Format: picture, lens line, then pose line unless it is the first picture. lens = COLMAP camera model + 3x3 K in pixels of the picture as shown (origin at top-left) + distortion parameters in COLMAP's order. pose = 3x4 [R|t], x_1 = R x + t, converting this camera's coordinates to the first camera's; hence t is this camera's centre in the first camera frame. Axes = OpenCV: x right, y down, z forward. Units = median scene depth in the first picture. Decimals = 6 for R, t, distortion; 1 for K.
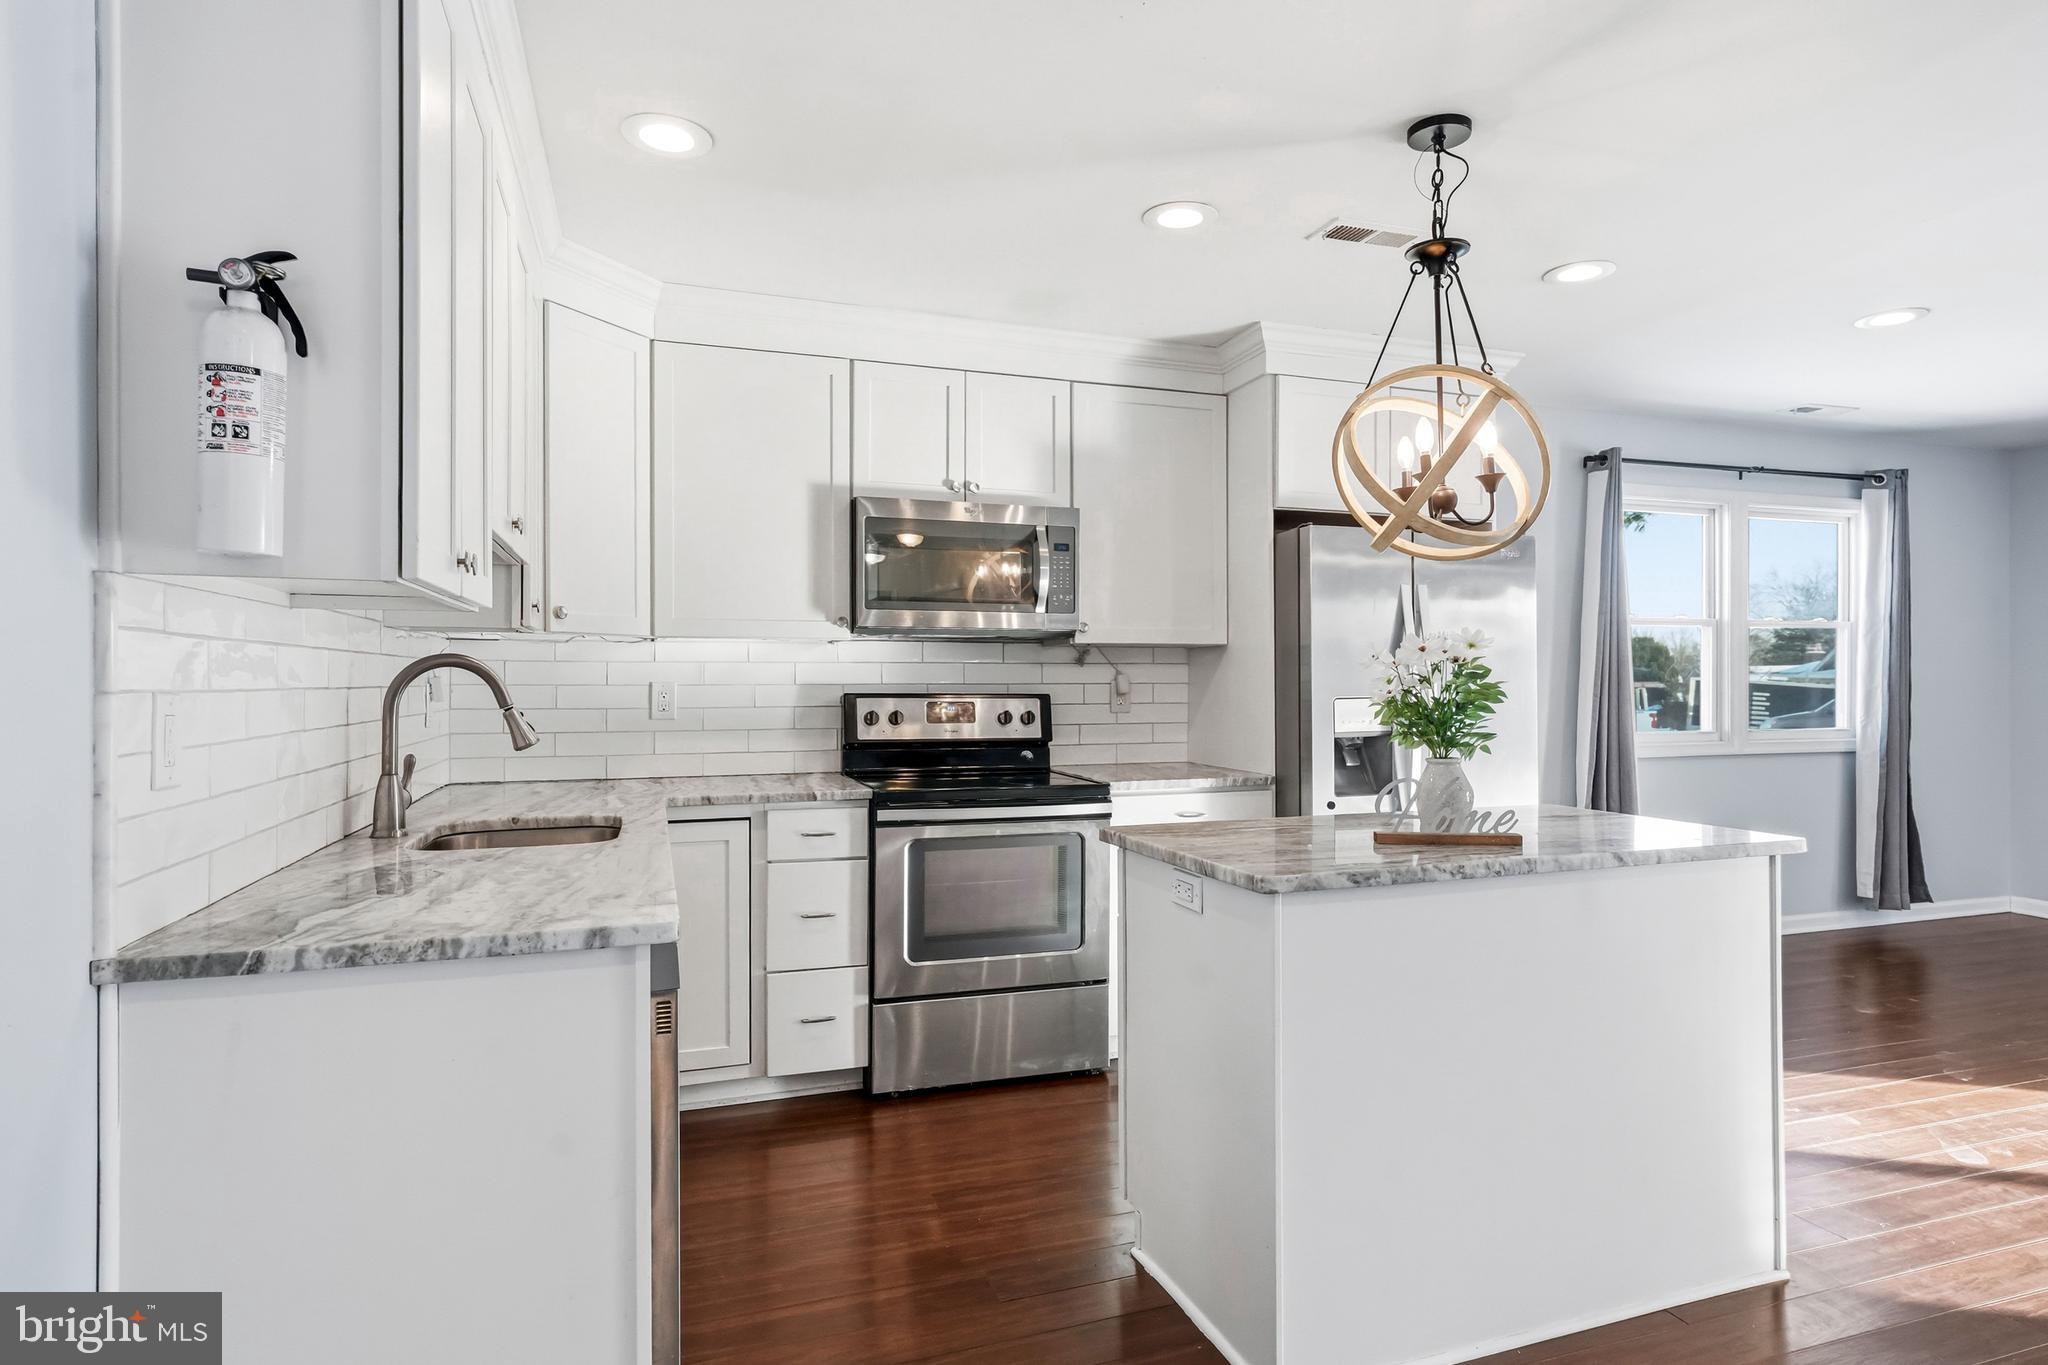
lens RADIAL K [[1107.5, 0, 1030.3], [0, 1107.5, 673.2], [0, 0, 1]] dist [0.000376, 0.000327]
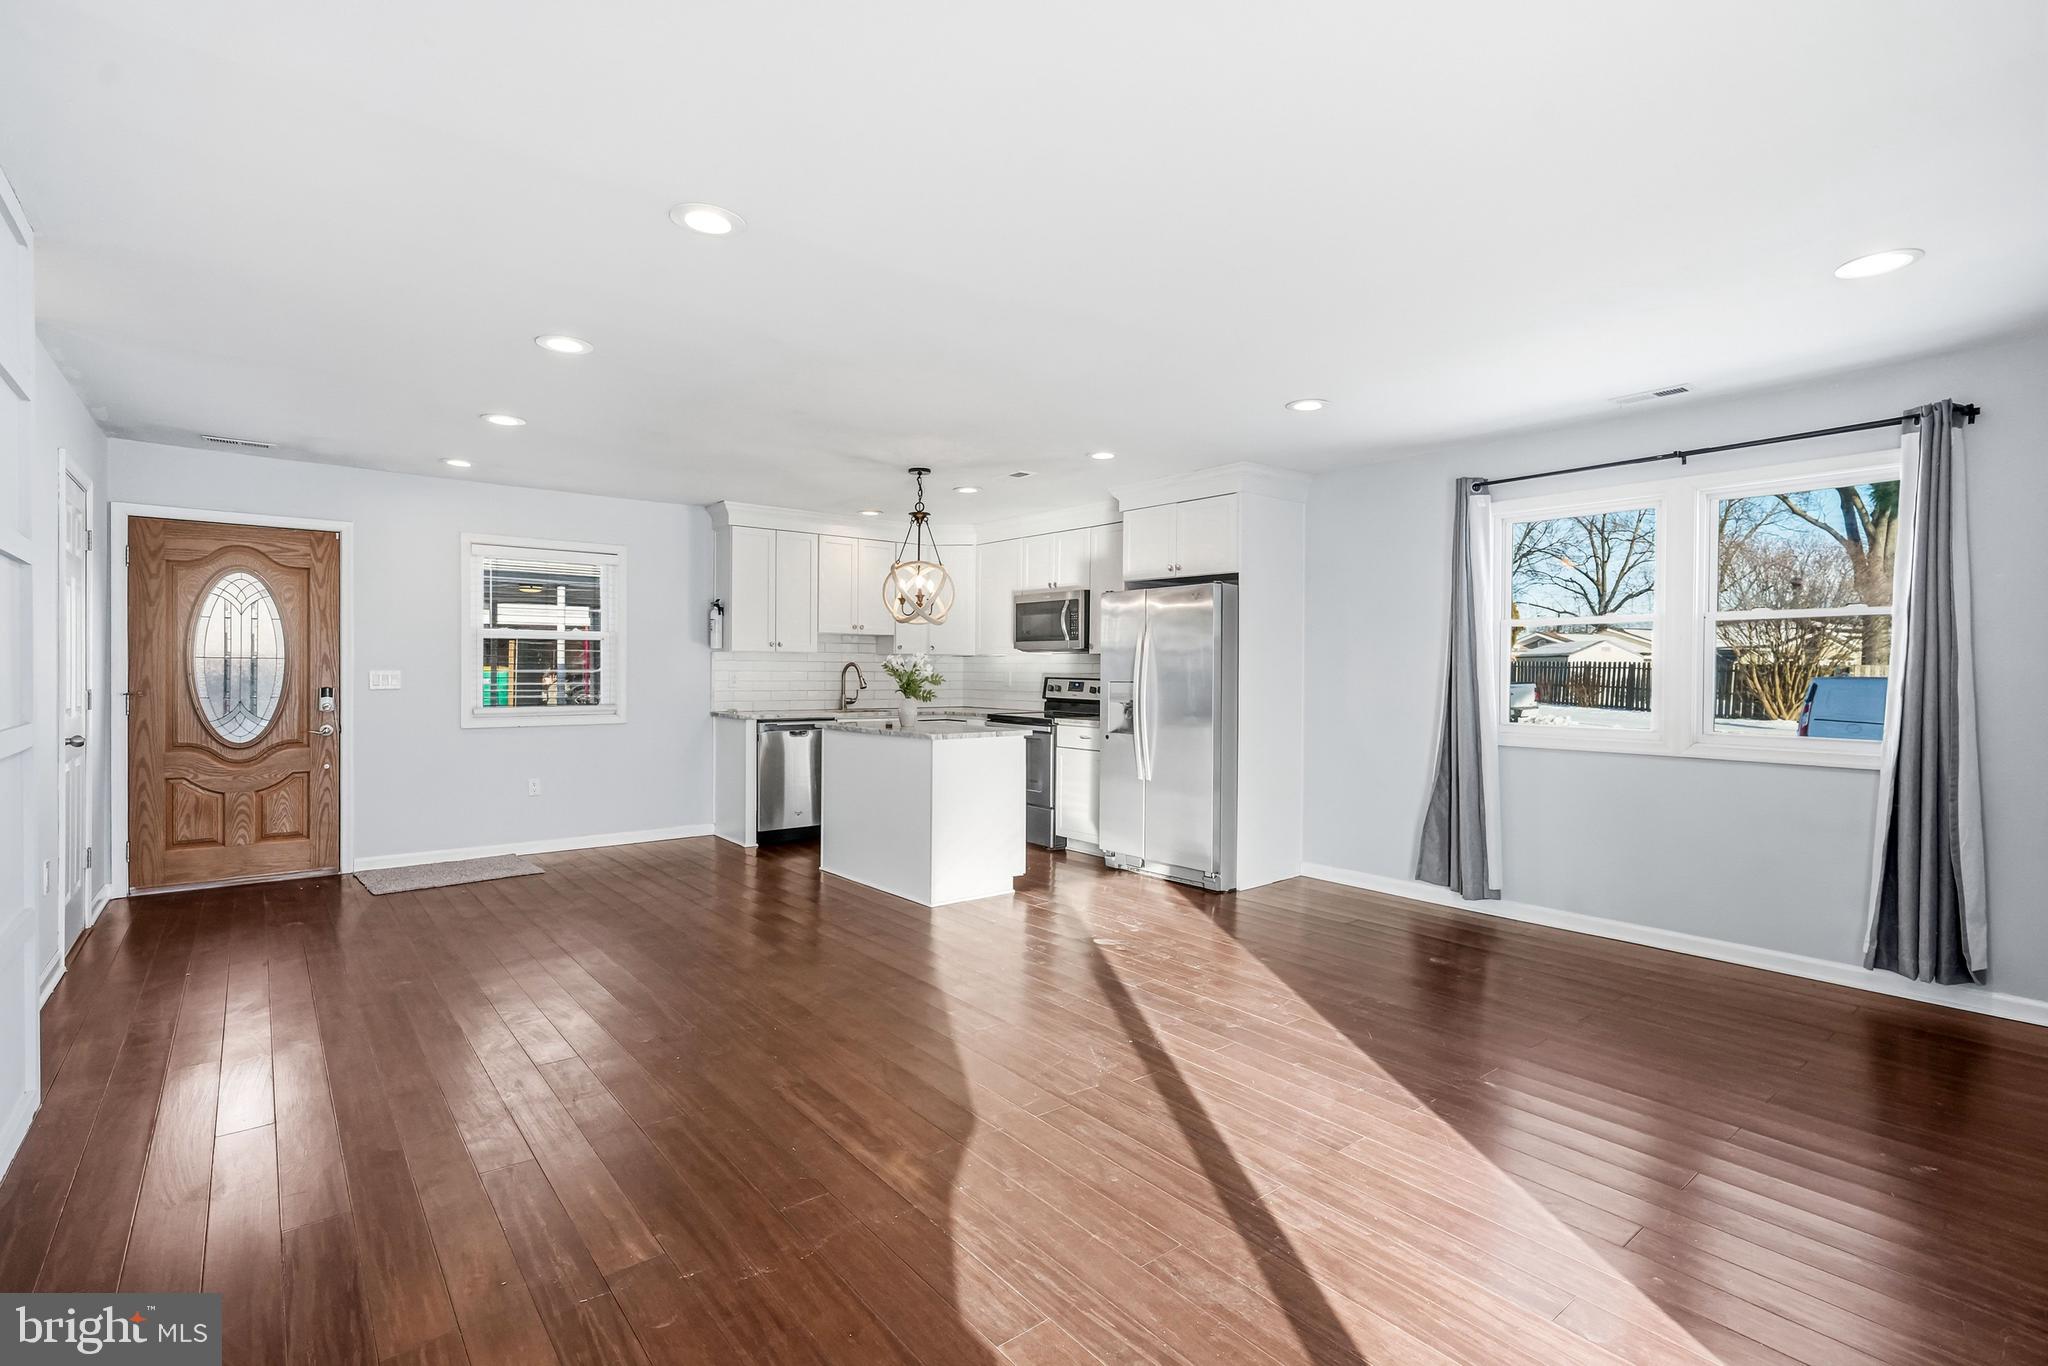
lens RADIAL K [[960.5, 0, 987.5], [0, 960.5, 676.9], [0, 0, 1]] dist [0.000356, 0.000450]
pose [[0.315618, 0.012273, -0.948807, 1.228177], [-0.002035, 0.999923, 0.012257, -0.004288], [0.948884, -0.001938, 0.315619, 0.184816]]
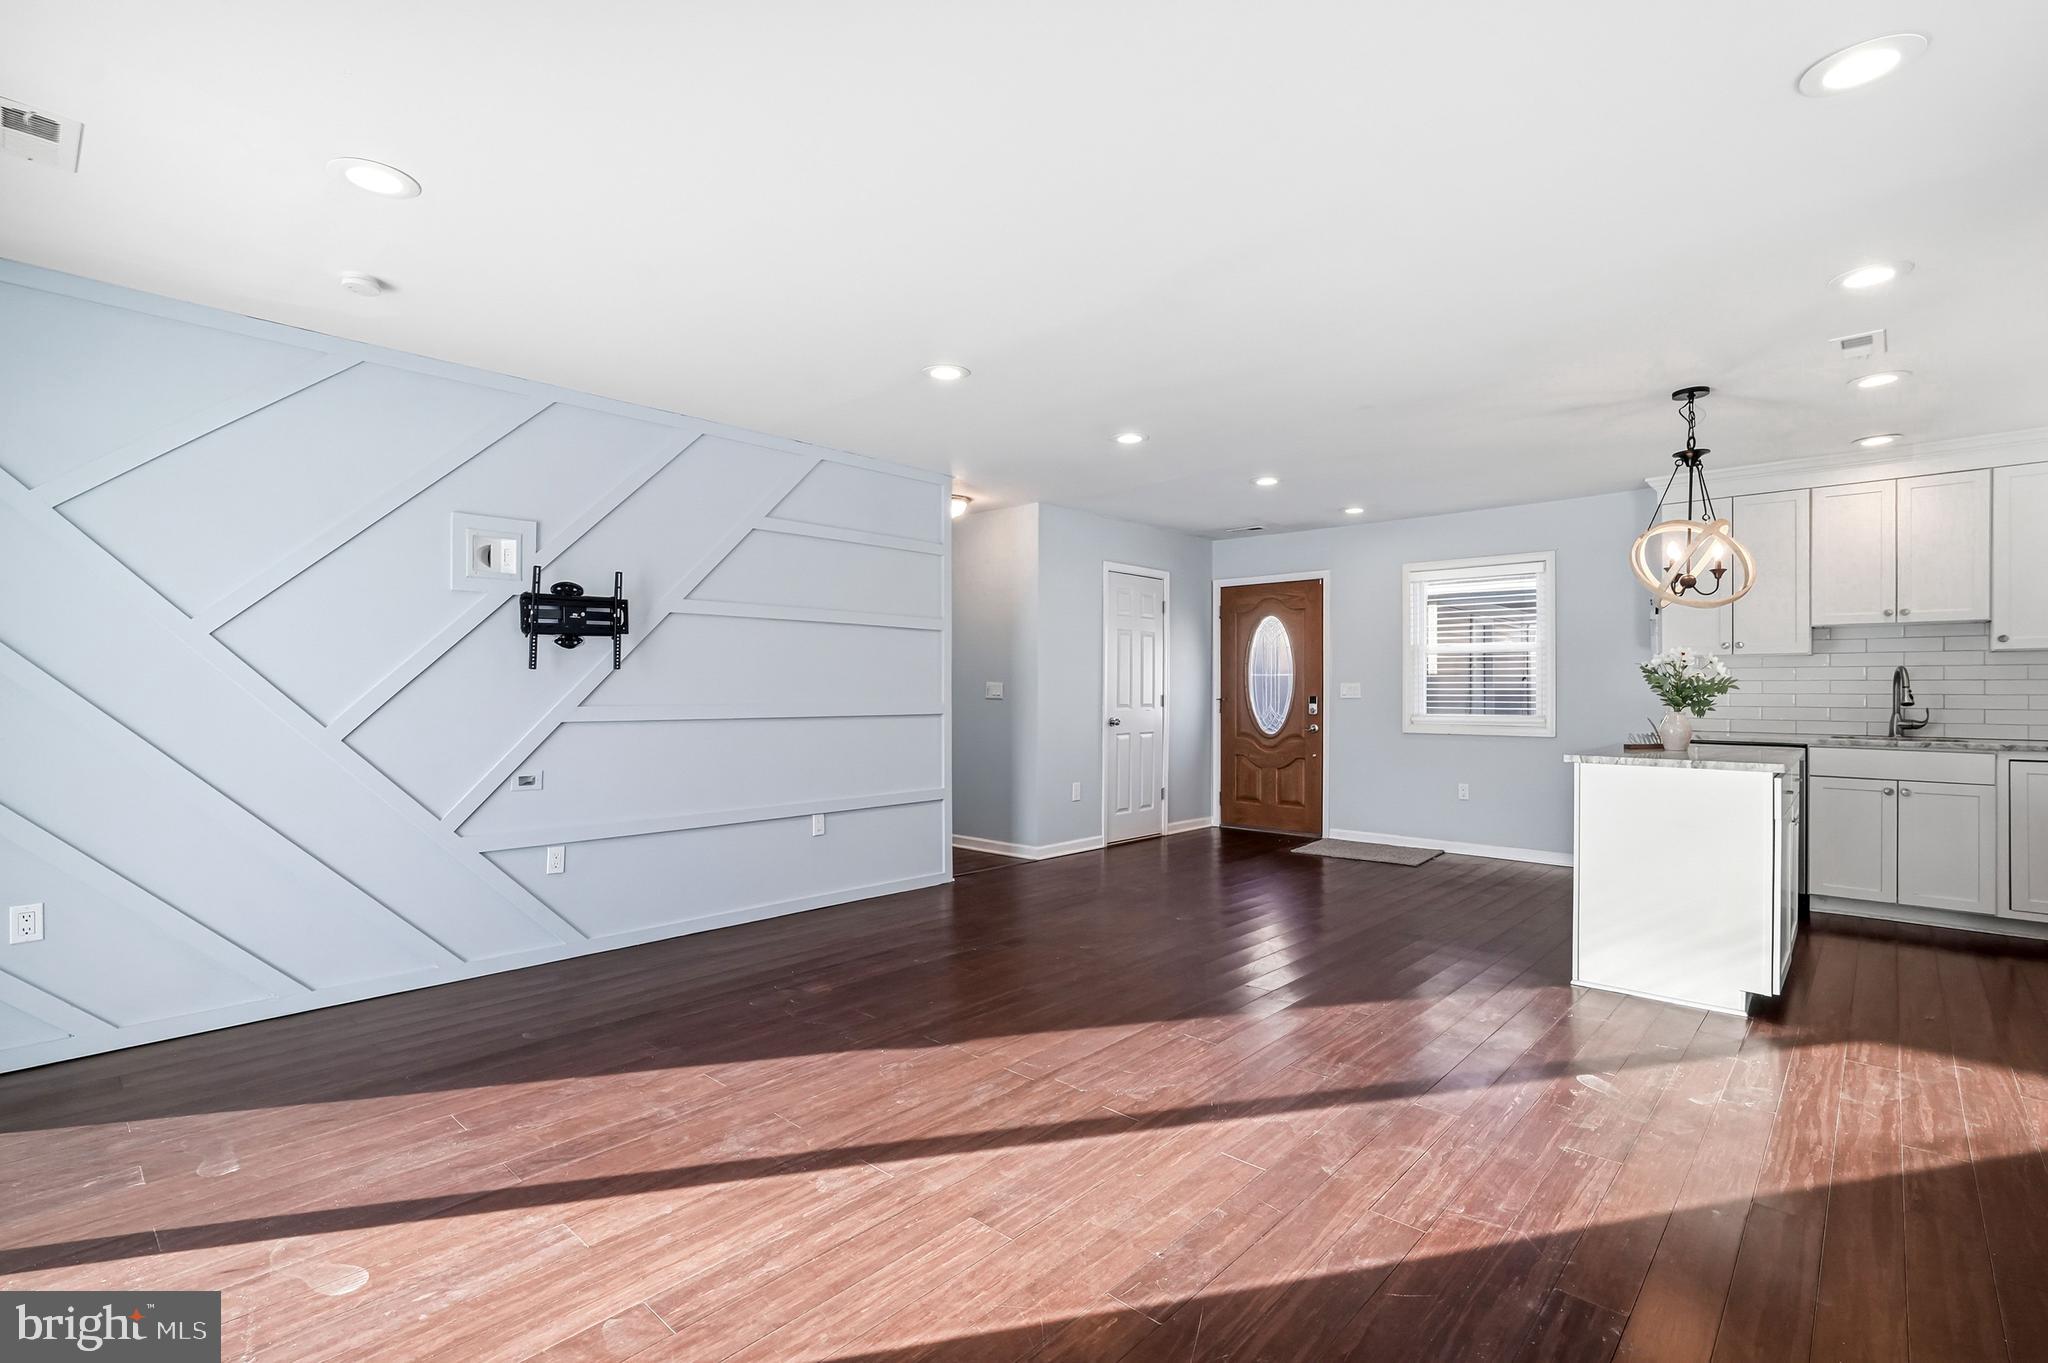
lens RADIAL K [[921.6, 0, 1030.6], [0, 921.6, 687.8], [0, 0, 1]] dist [0.000298, 0.000442]
pose [[-0.884385, 0.000269, -0.466759, 0.988414], [0.002725, 0.999986, -0.004587, 0.016015], [0.466751, -0.005329, -0.884373, 0.868669]]
